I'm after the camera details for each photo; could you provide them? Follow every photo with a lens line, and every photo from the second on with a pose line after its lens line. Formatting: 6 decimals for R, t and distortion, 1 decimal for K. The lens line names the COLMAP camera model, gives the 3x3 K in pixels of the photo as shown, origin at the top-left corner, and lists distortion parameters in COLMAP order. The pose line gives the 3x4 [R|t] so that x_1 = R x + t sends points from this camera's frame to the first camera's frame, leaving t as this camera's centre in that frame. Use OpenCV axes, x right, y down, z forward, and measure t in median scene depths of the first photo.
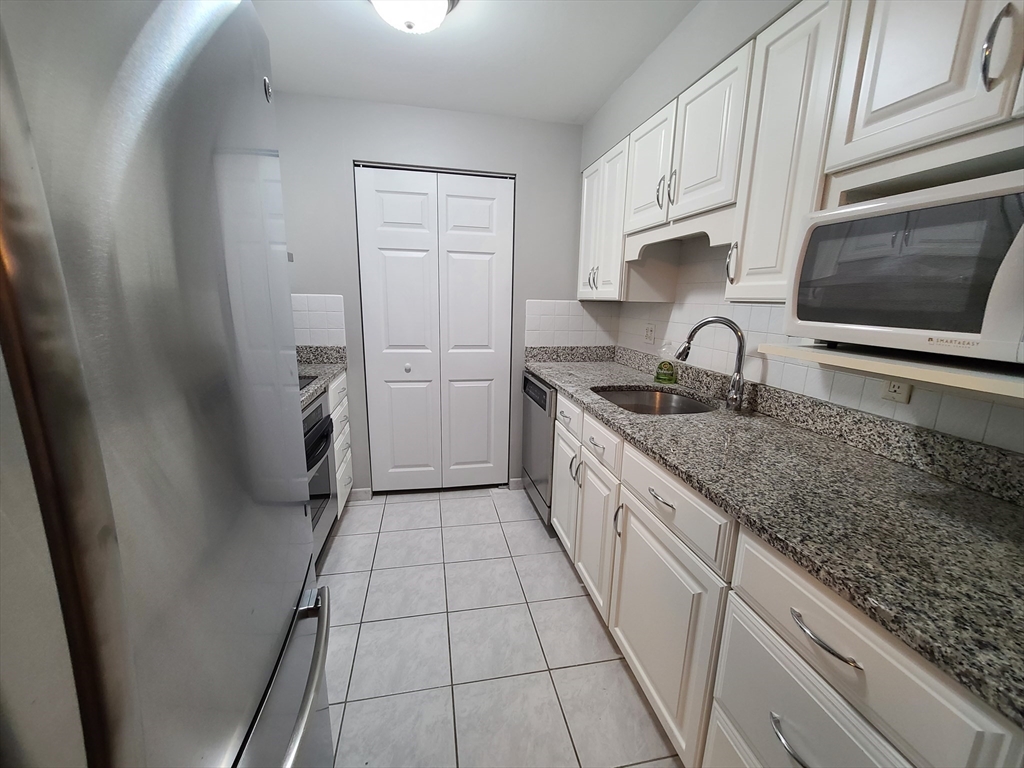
lens RADIAL K [[415.9, 0, 509.8], [0, 415.9, 387.7], [0, 0, 1]] dist [0.001399, -0.000965]
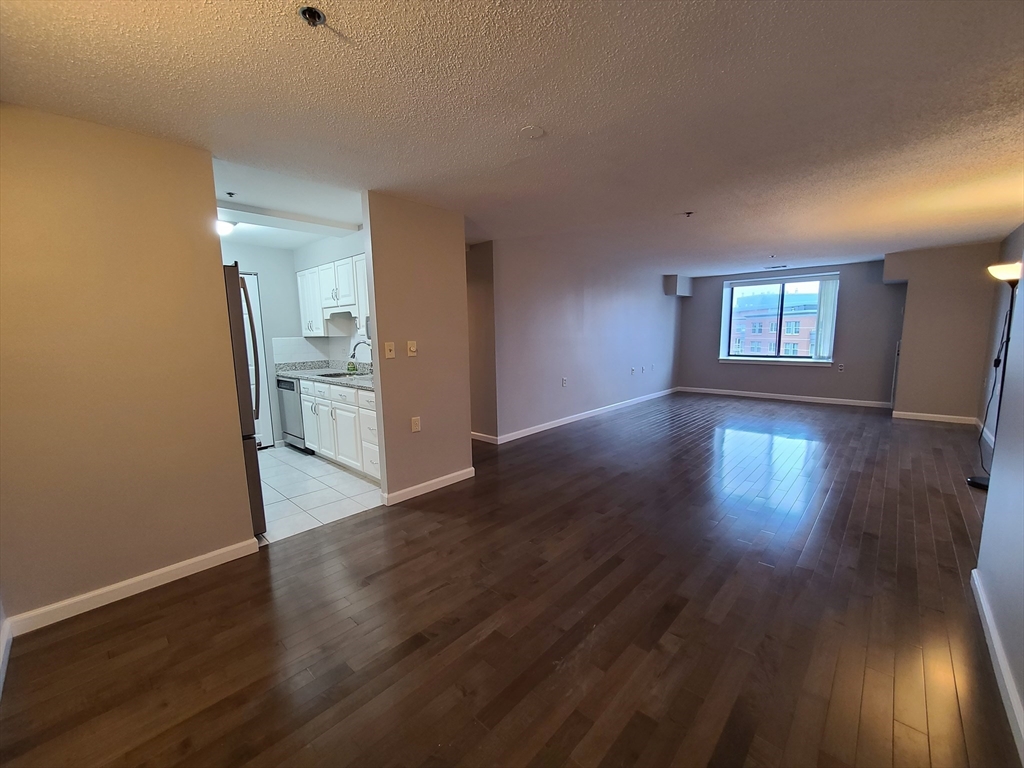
lens RADIAL K [[415.9, 0, 511.9], [0, 415.9, 384.9], [0, 0, 1]] dist [0.001399, -0.000965]
pose [[0.804733, -0.117015, 0.581989, -0.279047], [0.163707, 0.986109, -0.028094, 0.299914], [-0.570618, 0.117884, 0.812711, -1.479314]]
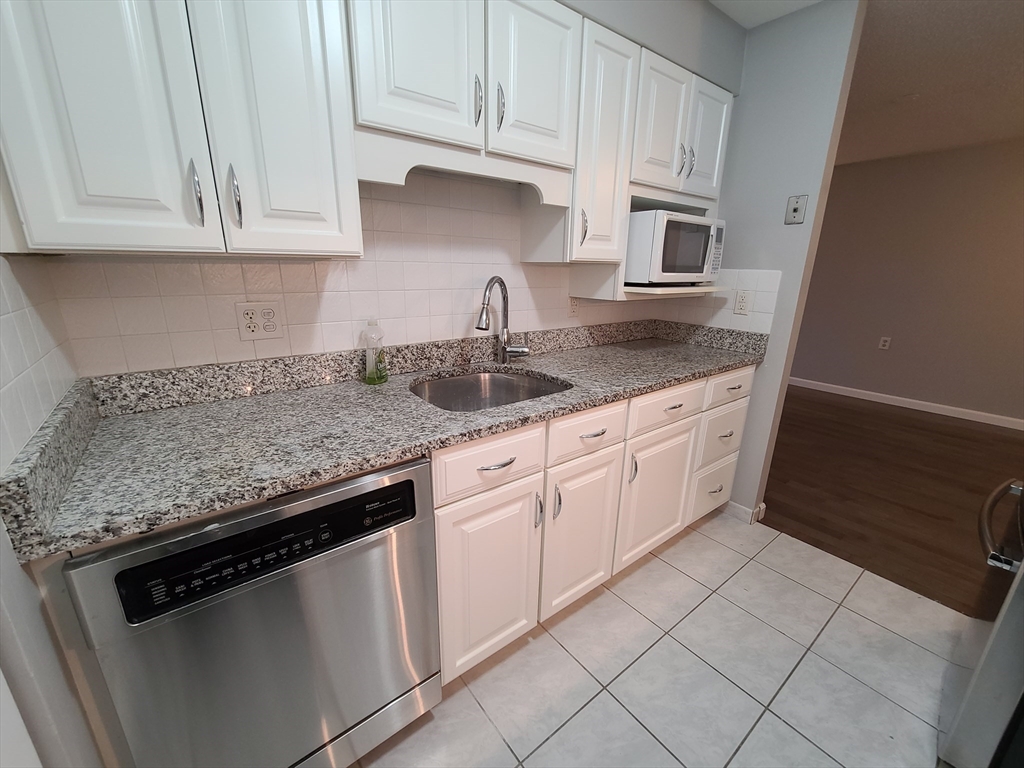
lens RADIAL K [[415.9, 0, 511.9], [0, 415.9, 386.6], [0, 0, 1]] dist [0.001399, -0.000965]
pose [[-0.443825, -0.274543, 0.853022, -0.336564], [0.167868, 0.909589, 0.380090, -0.249593], [-0.880250, 0.311888, -0.357611, 1.169525]]
